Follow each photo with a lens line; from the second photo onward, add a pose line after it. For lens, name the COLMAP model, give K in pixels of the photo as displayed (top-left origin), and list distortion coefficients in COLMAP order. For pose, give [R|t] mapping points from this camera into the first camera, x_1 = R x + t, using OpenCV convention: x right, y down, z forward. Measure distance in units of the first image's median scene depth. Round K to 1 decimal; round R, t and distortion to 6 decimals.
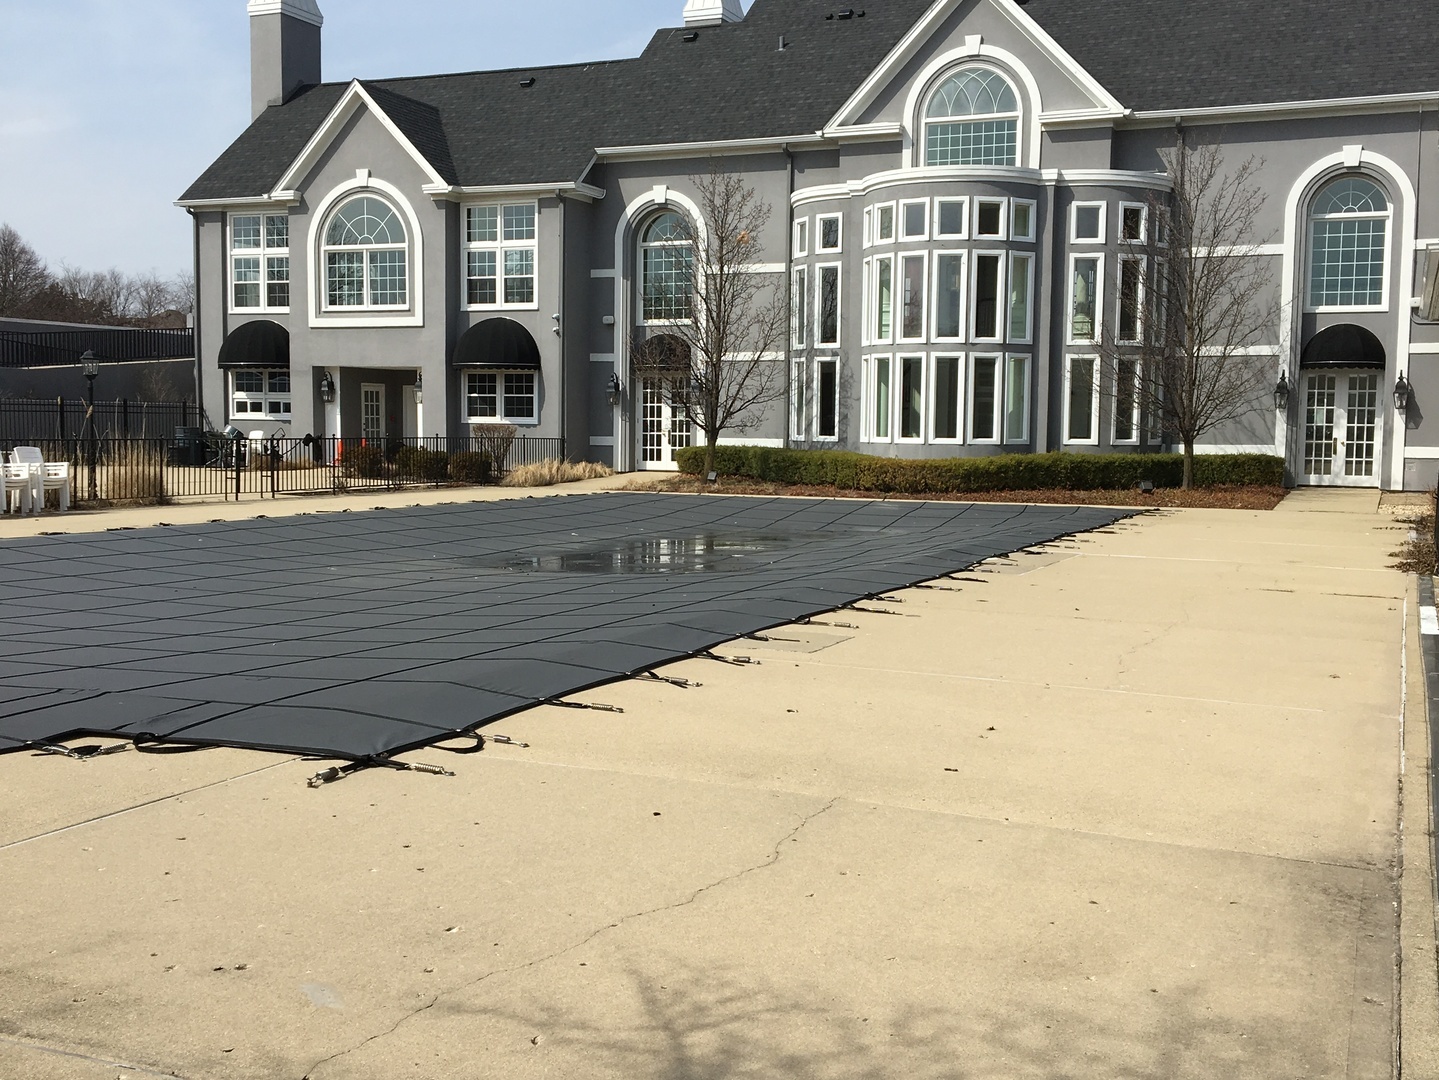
lens RADIAL K [[1612.7, 0, 722.1], [0, 1612.7, 549.2], [0, 0, 1]] dist [0.036216, 0.000000]
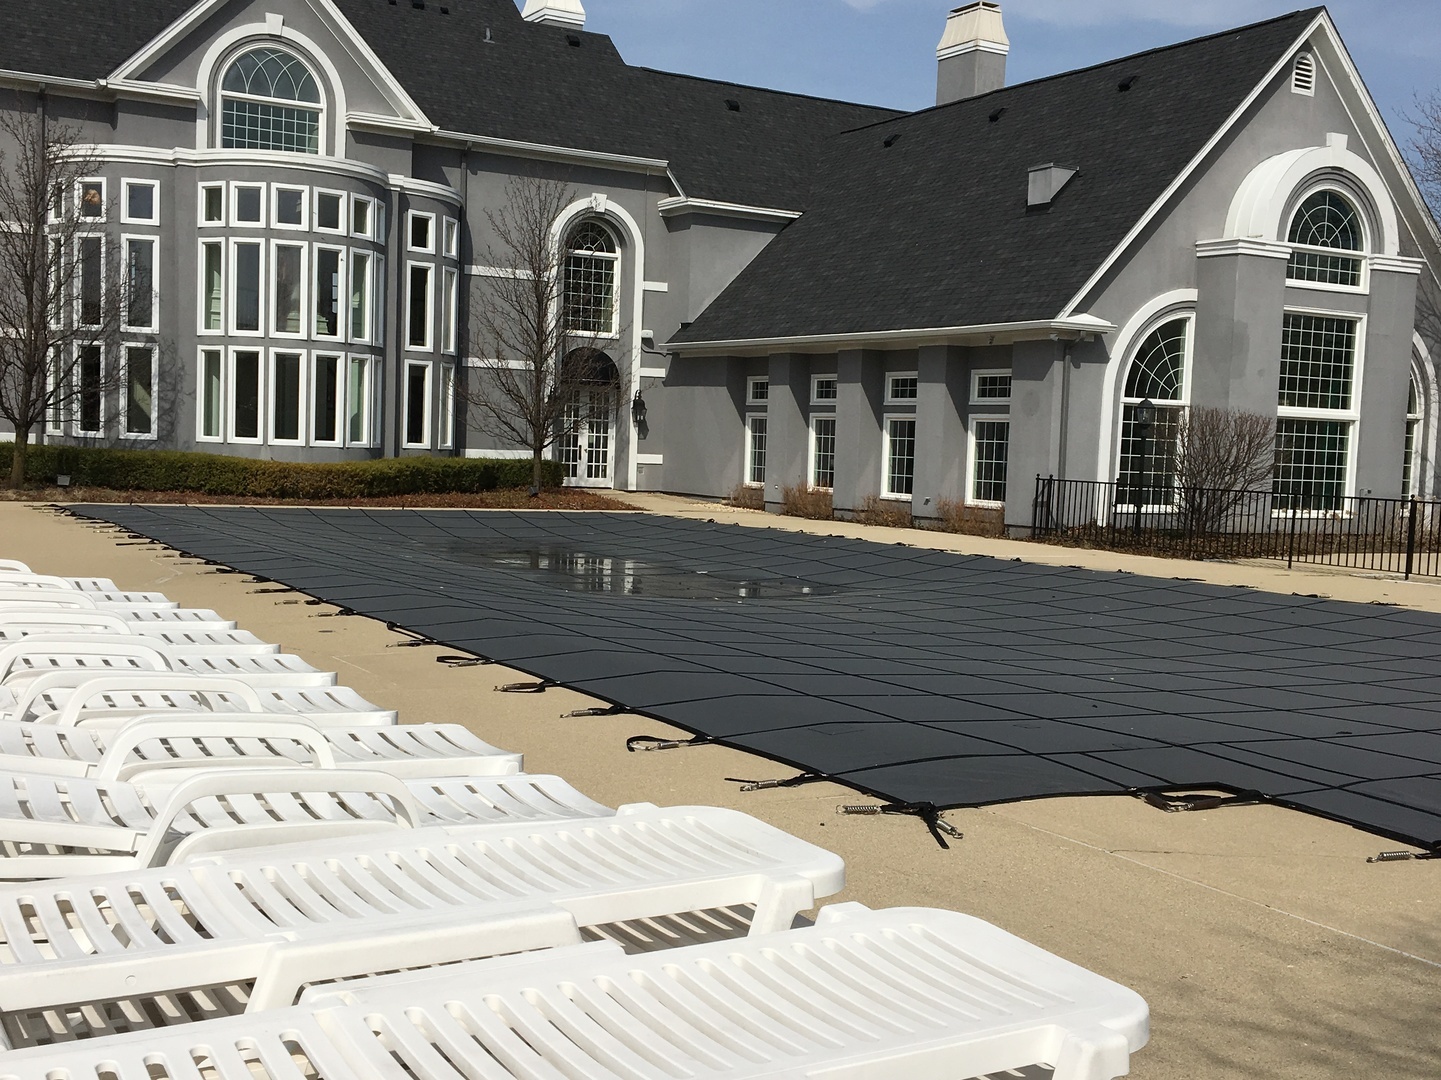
lens RADIAL K [[1614.9, 0, 721.8], [0, 1614.9, 535.6], [0, 0, 1]] dist [0.036216, 0.000000]
pose [[0.600773, -0.032590, 0.798755, -0.466718], [0.029893, 0.999386, 0.018292, -0.022082], [-0.798861, 0.012888, 0.601378, 0.226762]]
